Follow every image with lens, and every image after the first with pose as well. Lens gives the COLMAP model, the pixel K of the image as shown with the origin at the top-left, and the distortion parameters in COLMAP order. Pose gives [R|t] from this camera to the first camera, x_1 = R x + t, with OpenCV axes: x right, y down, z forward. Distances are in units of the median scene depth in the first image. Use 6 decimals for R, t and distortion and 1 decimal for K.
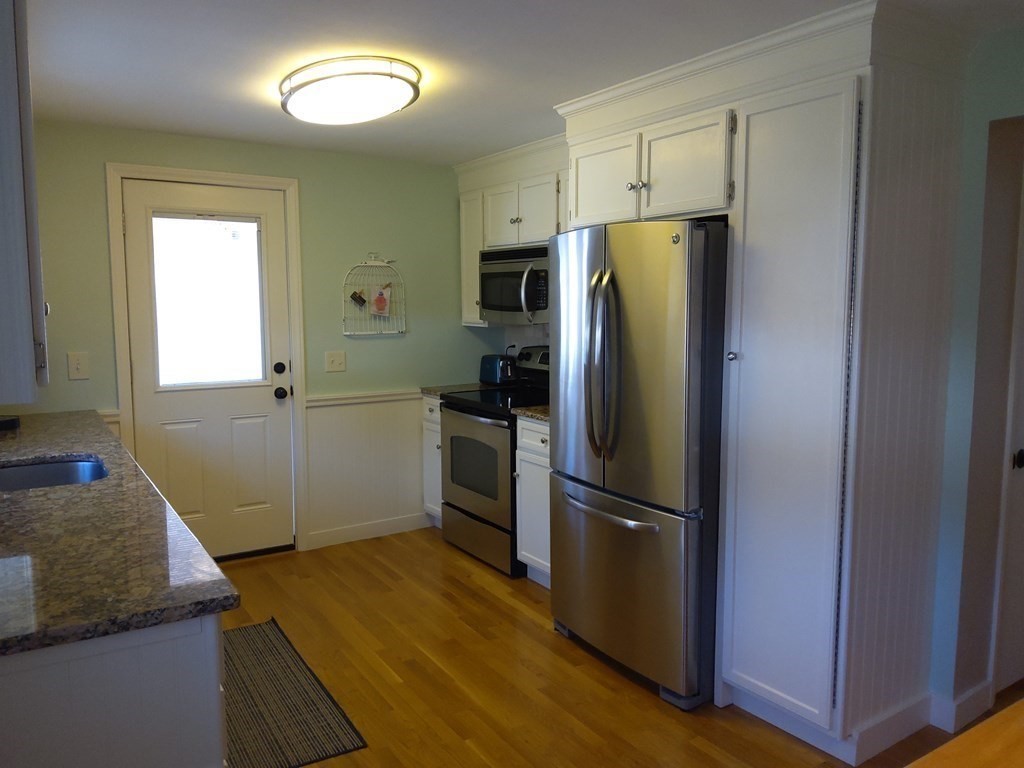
lens RADIAL K [[769.1, 0, 503.2], [0, 769.1, 380.8], [0, 0, 1]] dist [0.111207, -0.190436]
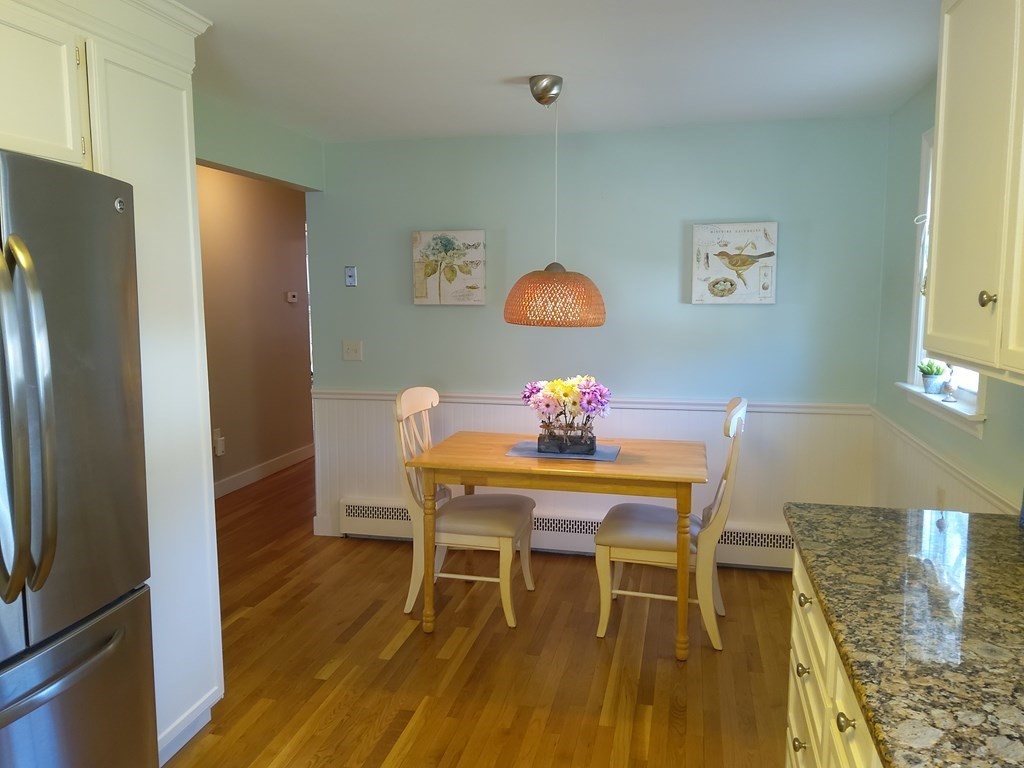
lens RADIAL K [[766.2, 0, 509.3], [0, 766.2, 374.8], [0, 0, 1]] dist [0.110916, -0.181776]
pose [[-0.699601, -0.075814, 0.710500, -0.313532], [0.080213, 0.979737, 0.183526, -0.077732], [-0.710017, 0.185386, -0.679344, 0.733524]]
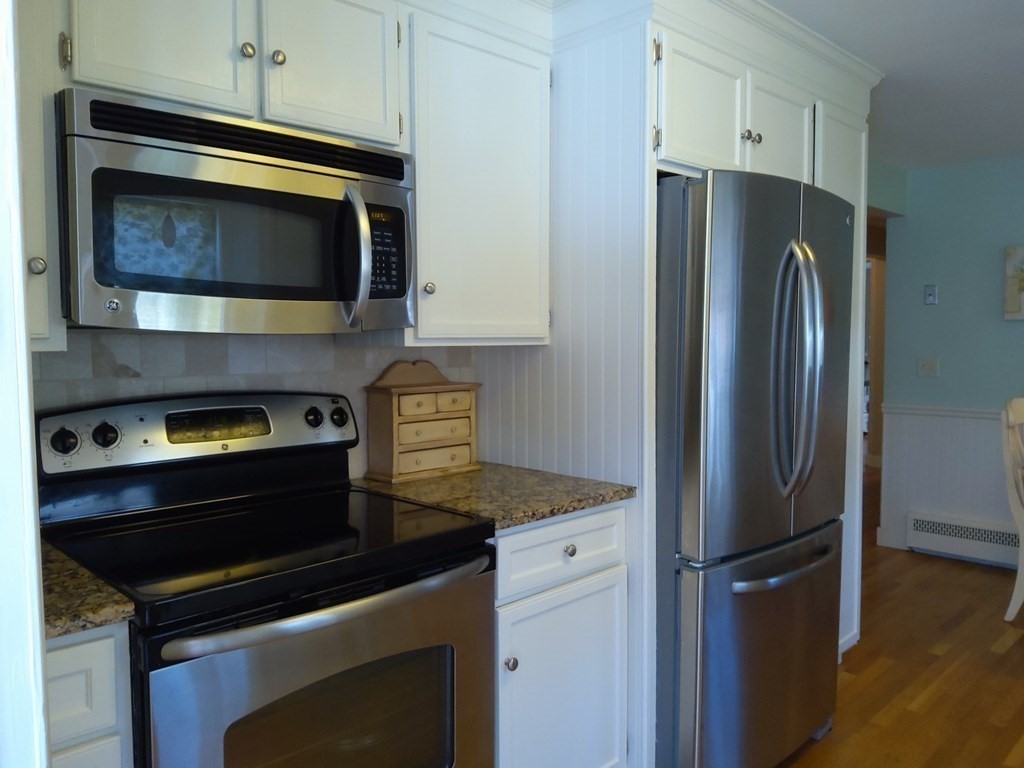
lens RADIAL K [[769.1, 0, 503.2], [0, 769.1, 380.8], [0, 0, 1]] dist [0.111207, -0.190436]
pose [[-0.196407, -0.049042, 0.979295, -0.359511], [0.112196, 0.991065, 0.072133, -0.063006], [-0.974082, 0.124040, -0.189150, 0.923239]]
